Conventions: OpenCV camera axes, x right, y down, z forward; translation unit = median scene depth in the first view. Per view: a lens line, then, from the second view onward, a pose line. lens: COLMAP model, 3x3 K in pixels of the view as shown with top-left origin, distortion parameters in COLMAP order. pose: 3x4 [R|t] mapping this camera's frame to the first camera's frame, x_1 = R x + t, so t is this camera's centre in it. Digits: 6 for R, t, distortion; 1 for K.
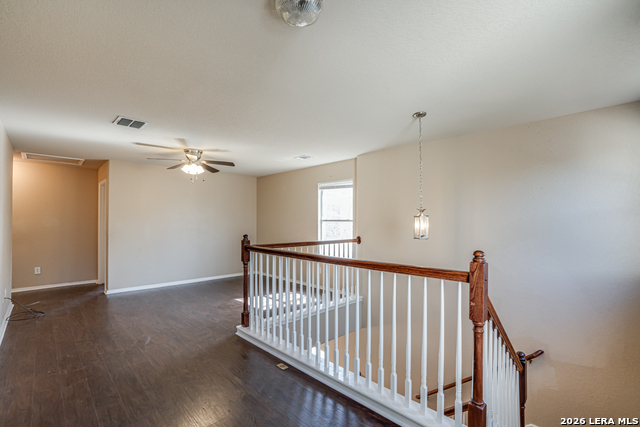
lens RADIAL K [[293.7, 0, 319.5], [0, 293.7, 216.5], [0, 0, 1]] dist [-0.052064, 0.026193]
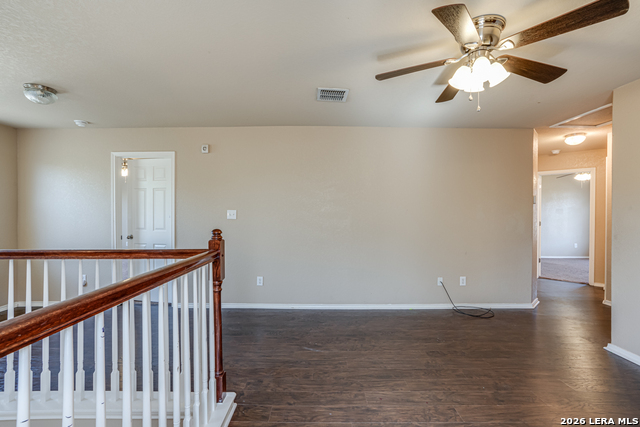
lens RADIAL K [[293.7, 0, 319.5], [0, 293.7, 216.5], [0, 0, 1]] dist [-0.052064, 0.026193]
pose [[-0.700532, 0.008154, -0.713574, -0.002013], [0.009605, 0.999952, 0.001998, 0.036099], [0.713556, -0.005454, -0.700577, 1.527305]]
